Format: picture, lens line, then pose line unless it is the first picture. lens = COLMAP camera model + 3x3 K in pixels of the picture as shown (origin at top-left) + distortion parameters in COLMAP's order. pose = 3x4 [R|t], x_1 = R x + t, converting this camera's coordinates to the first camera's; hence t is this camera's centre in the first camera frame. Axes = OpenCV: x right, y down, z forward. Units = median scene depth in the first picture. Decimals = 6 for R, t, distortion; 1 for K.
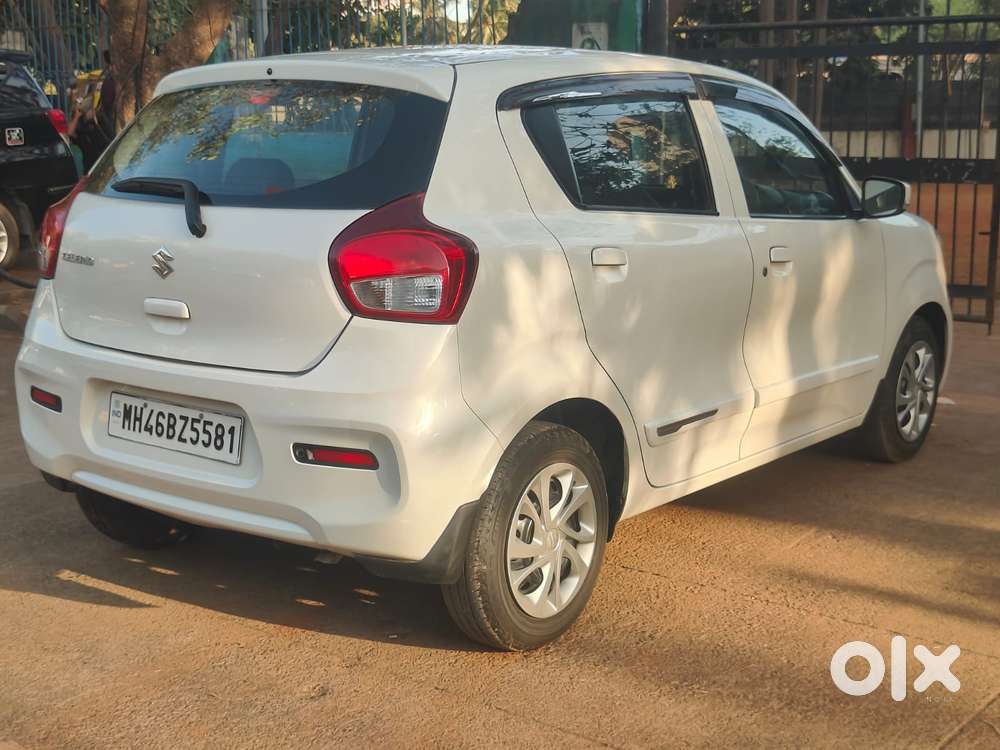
lens RADIAL K [[1399.6, 0, 502.8], [0, 1399.6, 387.6], [0, 0, 1]] dist [-0.009137, -0.058071]
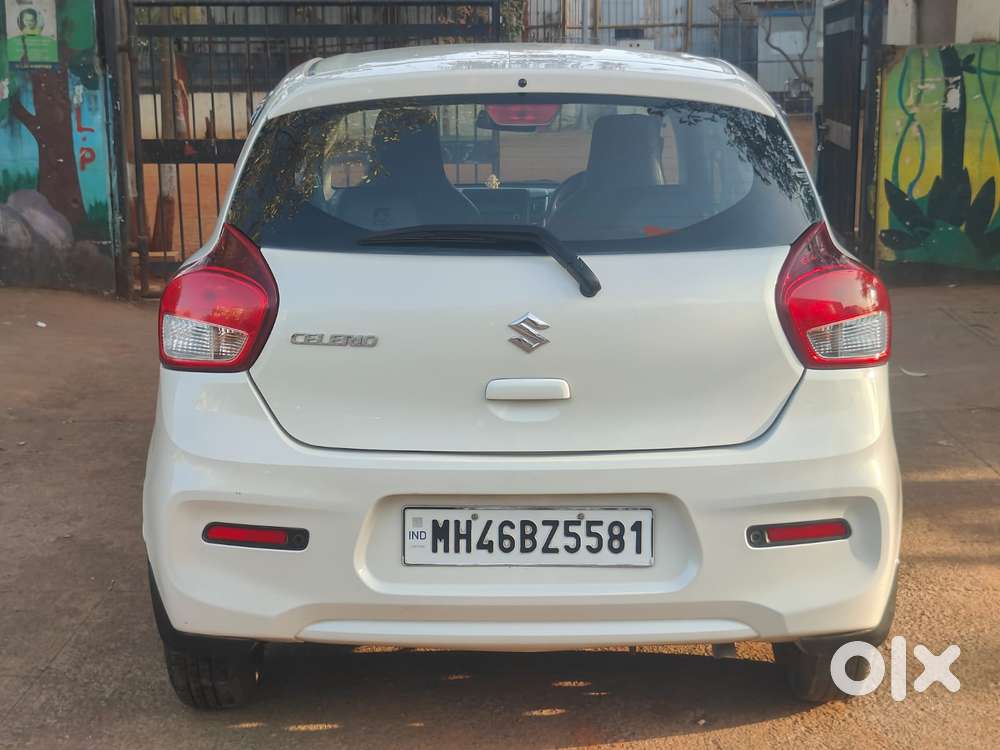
lens RADIAL K [[1416.5, 0, 500.0], [0, 1416.5, 375.0], [0, 0, 1]] dist [0.220825, -1.464520]
pose [[0.793366, -0.132627, 0.594121, -0.699375], [0.120962, 0.990862, 0.059665, -0.110147], [-0.596606, 0.024530, 0.802160, 0.356117]]
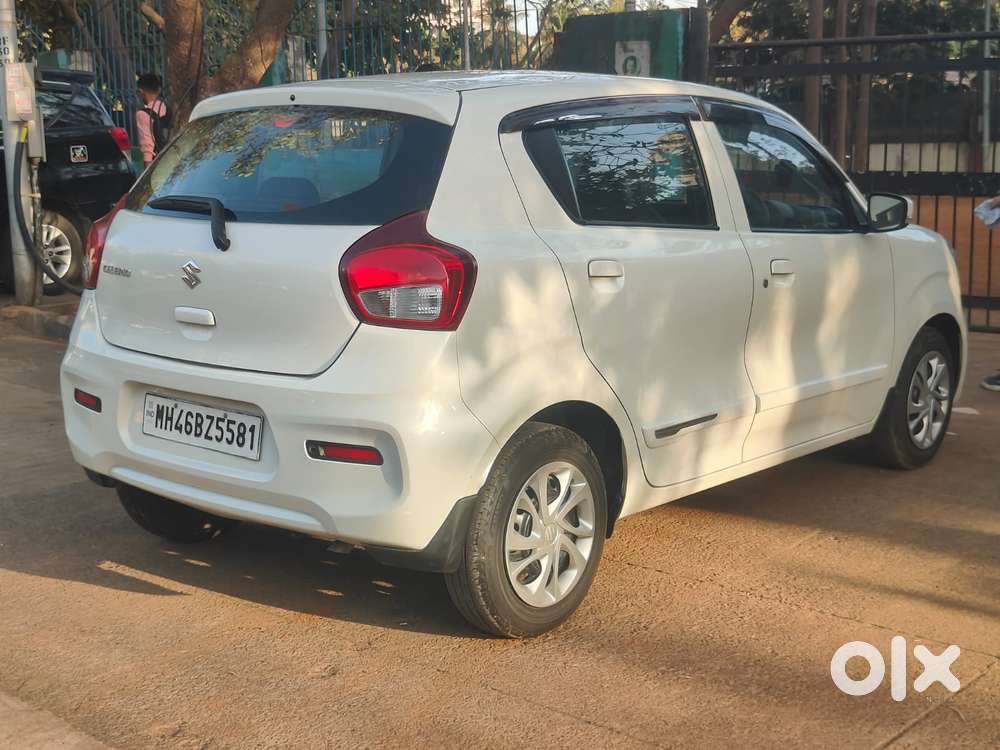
lens RADIAL K [[1415.4, 0, 500.0], [0, 1415.4, 375.0], [0, 0, 1]] dist [-0.005363, -0.043597]
pose [[0.998543, 0.004273, -0.053788, 0.053375], [-0.005310, 0.999802, -0.019164, 0.008463], [0.053695, 0.019422, 0.998368, -0.079872]]
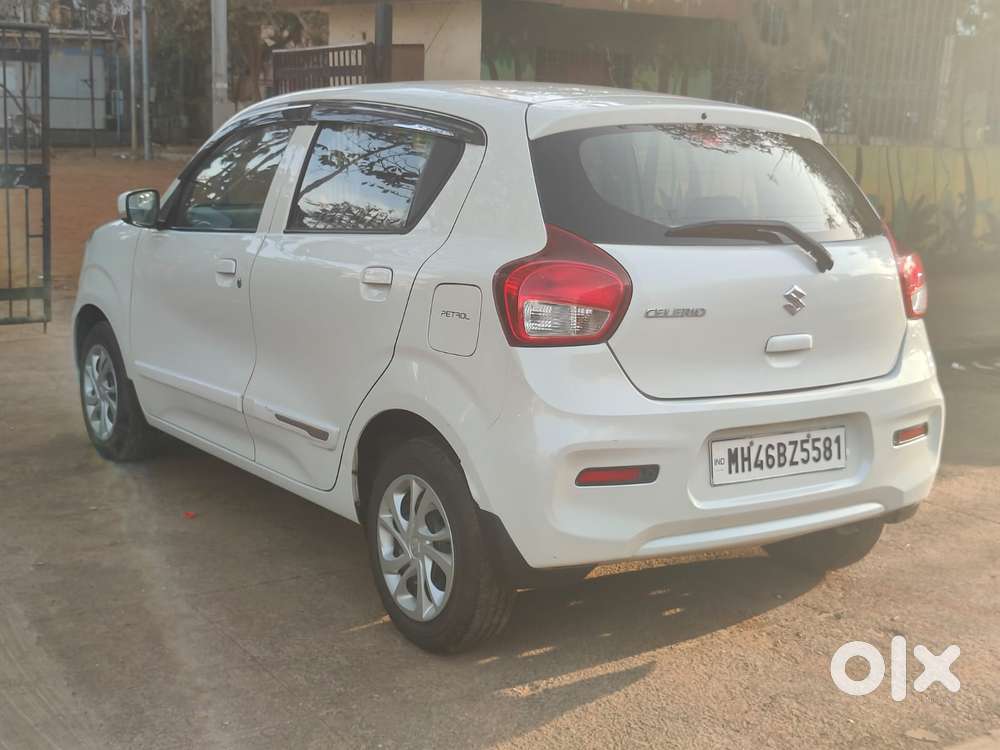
lens RADIAL K [[1416.5, 0, 500.0], [0, 1416.5, 375.0], [0, 0, 1]] dist [0.220825, -1.464520]
pose [[0.325401, -0.160336, 0.931883, -1.272017], [0.147869, 0.982023, 0.117329, -0.184913], [-0.933943, 0.099617, 0.343260, 0.806199]]
